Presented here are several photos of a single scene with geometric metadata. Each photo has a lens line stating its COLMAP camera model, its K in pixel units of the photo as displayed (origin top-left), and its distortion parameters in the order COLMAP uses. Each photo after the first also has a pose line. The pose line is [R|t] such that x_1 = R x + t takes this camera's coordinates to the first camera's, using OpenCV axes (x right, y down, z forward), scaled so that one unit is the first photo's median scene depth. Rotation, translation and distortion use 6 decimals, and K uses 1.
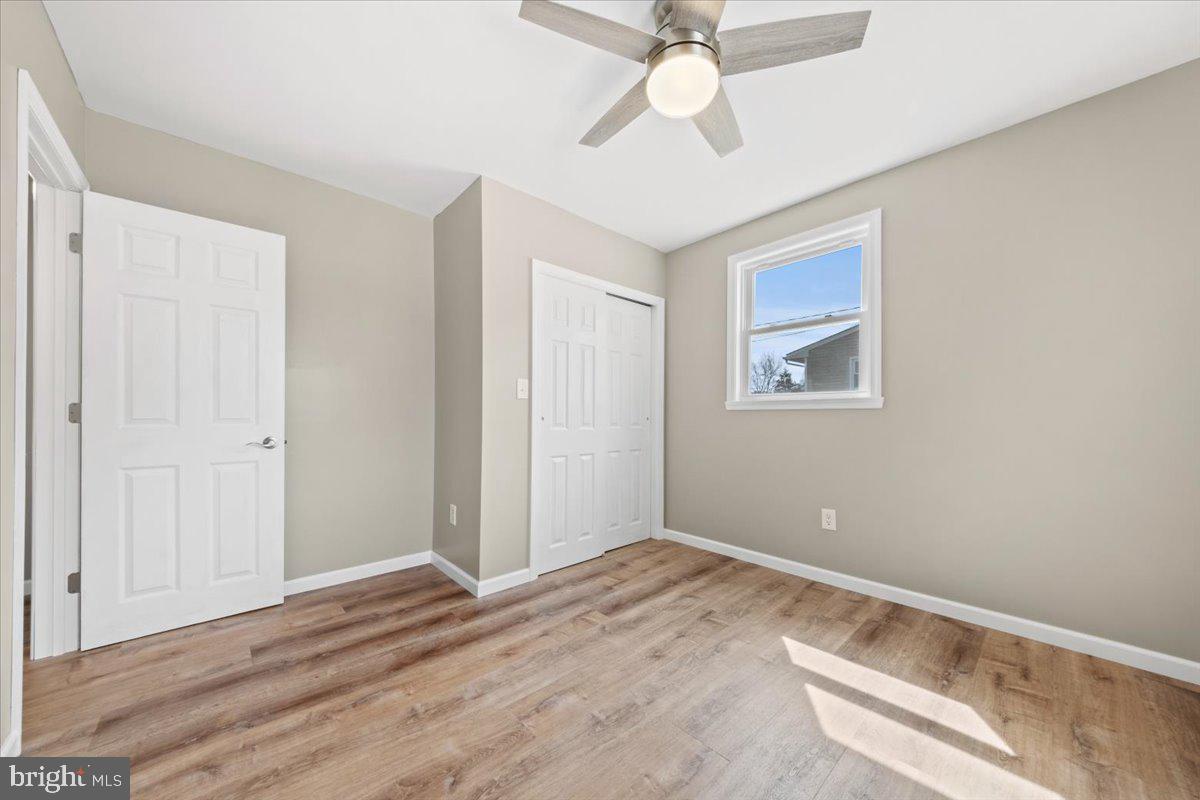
lens RADIAL K [[422.4, 0, 596.5], [0, 422.4, 405.4], [0, 0, 1]] dist [-0.000699, -0.000410]
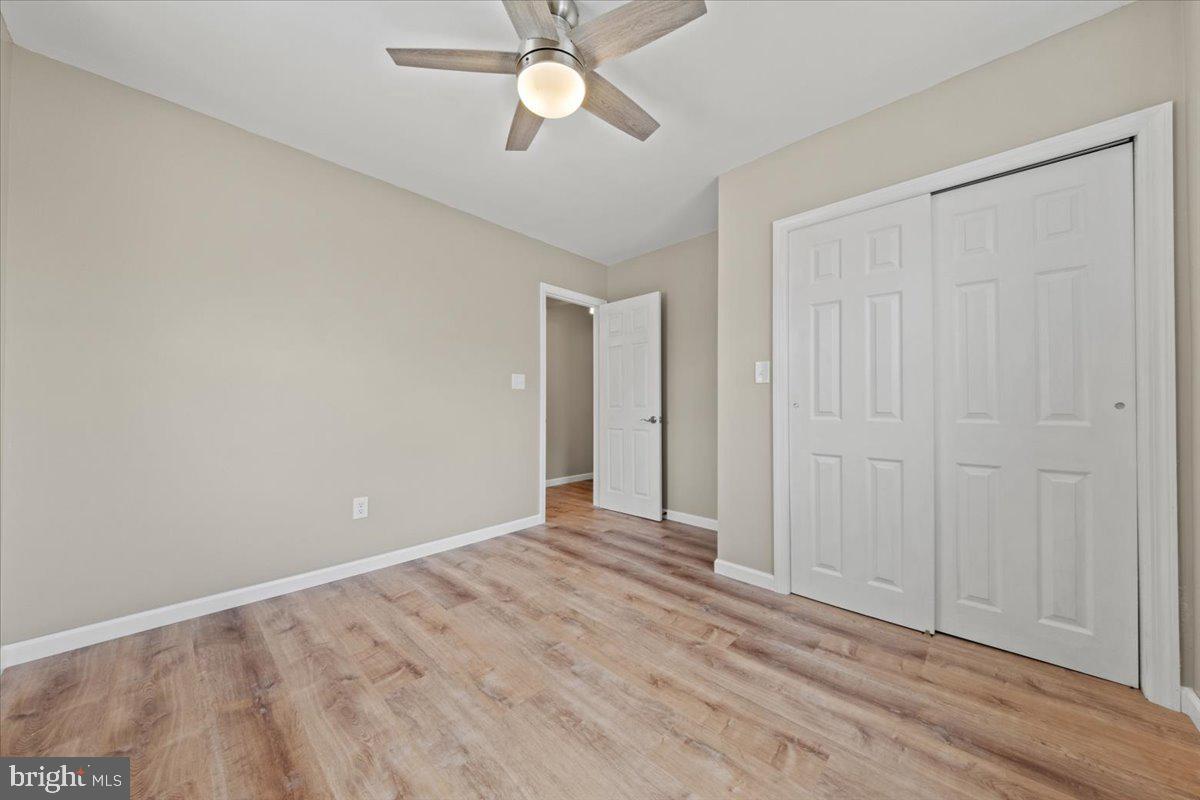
lens RADIAL K [[405.5, 0, 592.5], [0, 405.5, 398.3], [0, 0, 1]] dist [0.026440, -0.015828]
pose [[0.084862, -0.011624, -0.996325, 0.888152], [0.015029, 0.999833, -0.010385, 0.026177], [0.996279, -0.014092, 0.085023, 0.749657]]
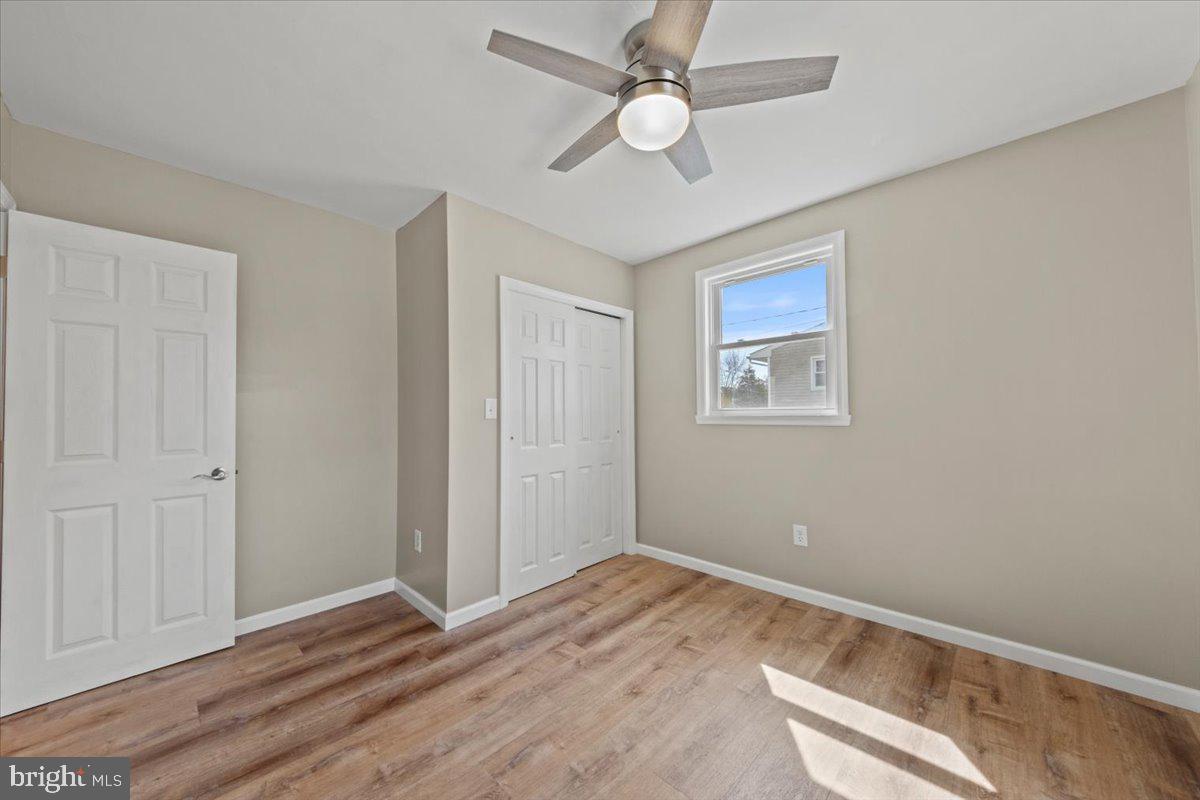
lens RADIAL K [[425.8, 0, 584.7], [0, 425.8, 394.6], [0, 0, 1]] dist [-0.001872, -0.000062]
pose [[0.998571, -0.012084, 0.052059, -0.012957], [0.013012, 0.999762, -0.017514, -0.070723], [-0.051835, 0.018167, 0.998490, 0.015347]]
